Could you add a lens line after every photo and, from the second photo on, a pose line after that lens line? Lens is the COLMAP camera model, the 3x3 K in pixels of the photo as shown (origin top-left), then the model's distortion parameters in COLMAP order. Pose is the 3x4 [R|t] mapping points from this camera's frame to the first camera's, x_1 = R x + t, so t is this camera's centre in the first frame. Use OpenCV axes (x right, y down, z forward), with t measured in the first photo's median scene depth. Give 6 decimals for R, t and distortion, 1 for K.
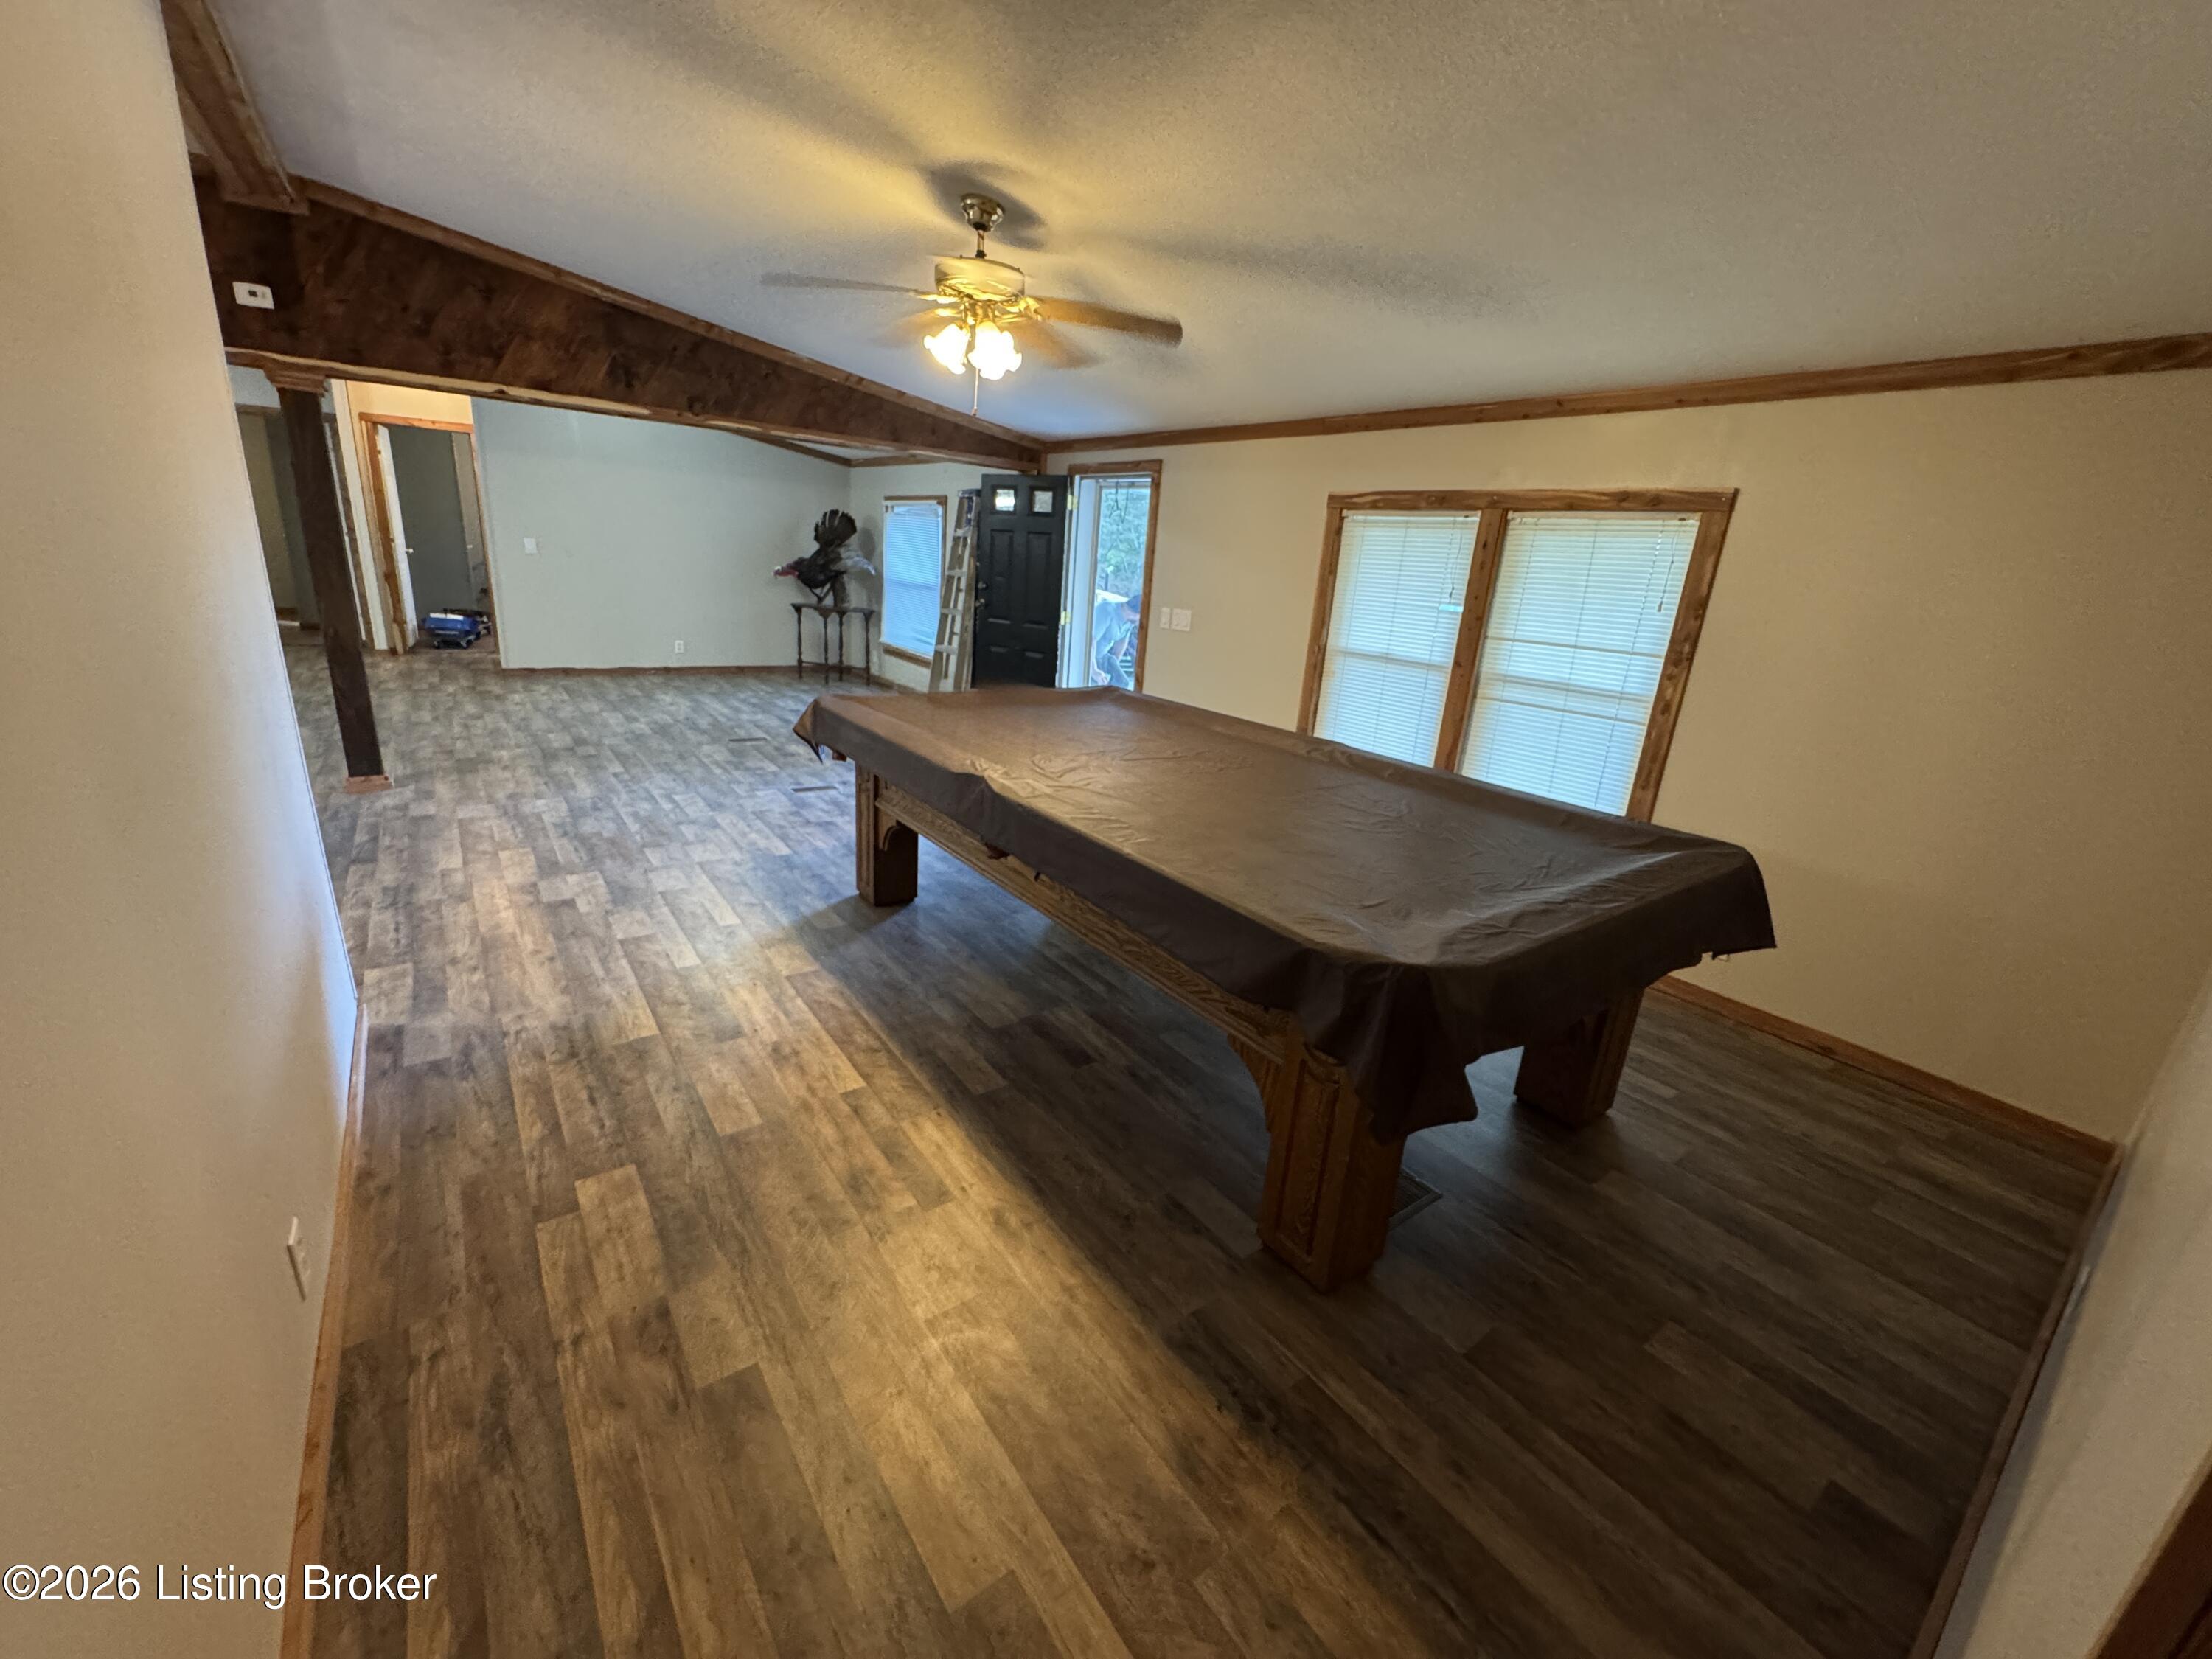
lens RADIAL K [[879.2, 0, 1101.3], [0, 879.2, 827.5], [0, 0, 1]] dist [0.000178, -0.000286]
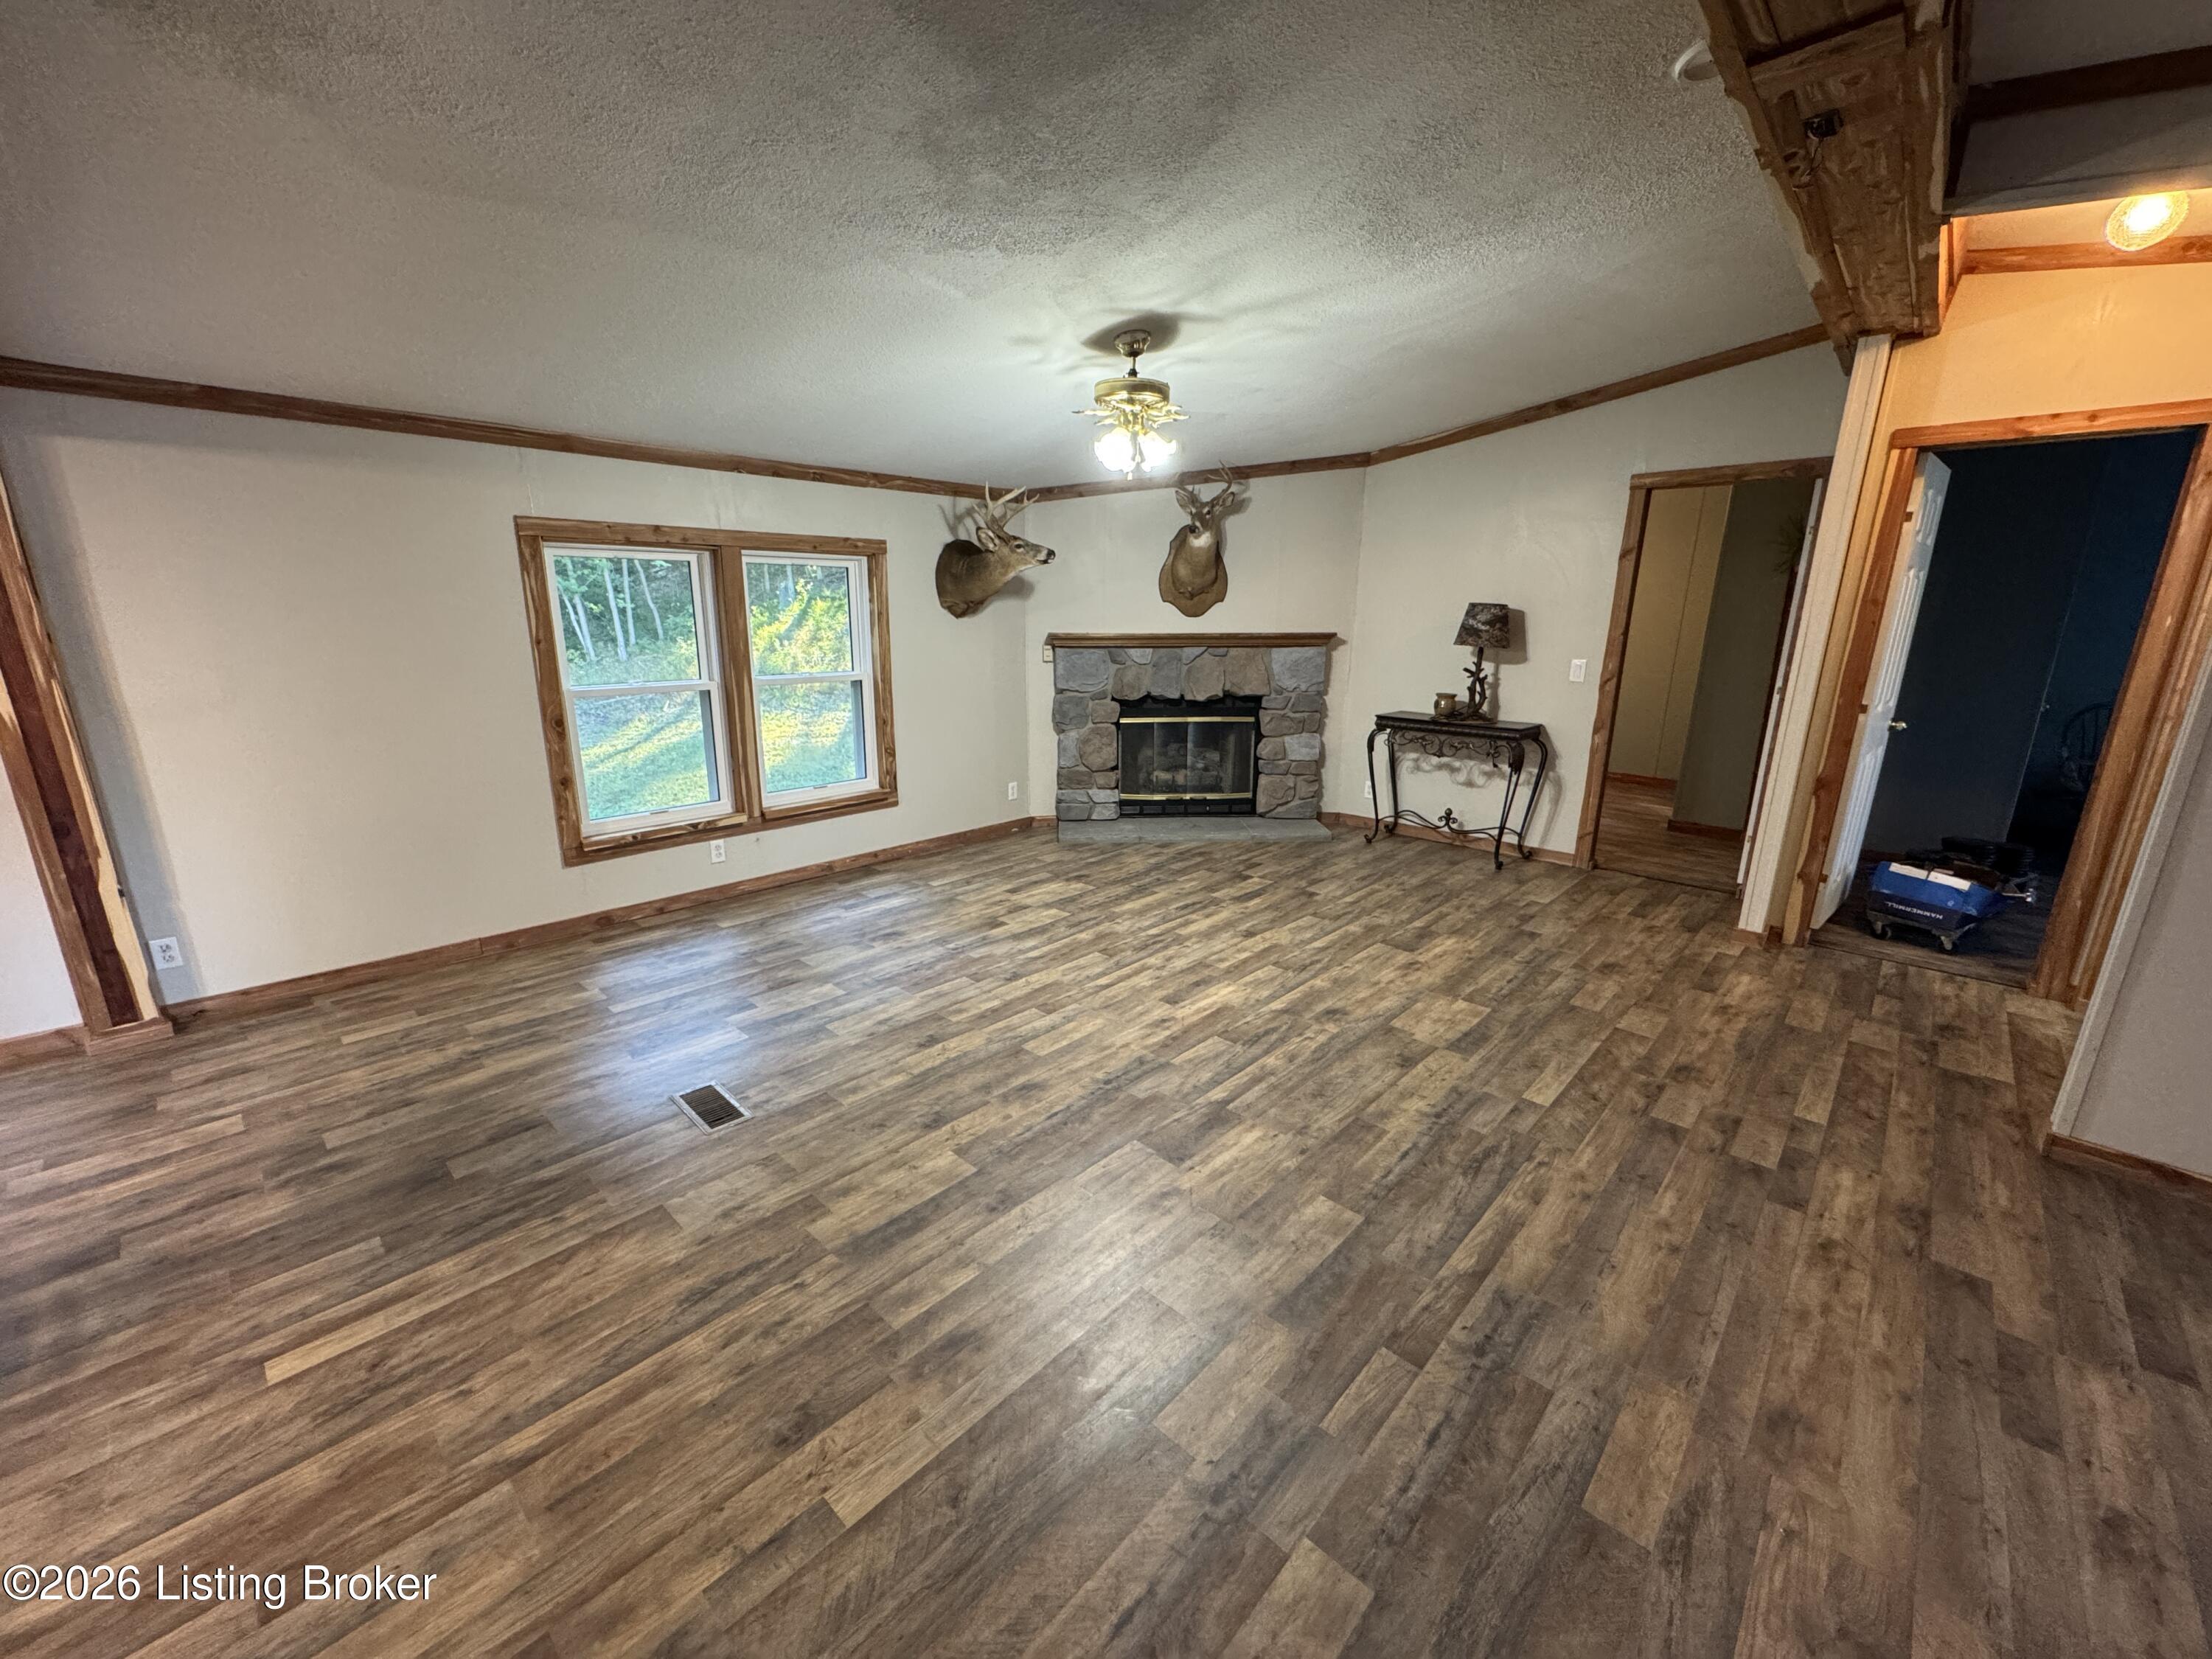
lens RADIAL K [[879.2, 0, 1101.3], [0, 879.2, 827.5], [0, 0, 1]] dist [0.000178, -0.000286]
pose [[0.176363, 0.175391, -0.968573, -0.420033], [-0.288217, 0.950072, 0.119560, -0.205864], [0.941184, 0.258073, 0.218108, 0.539040]]
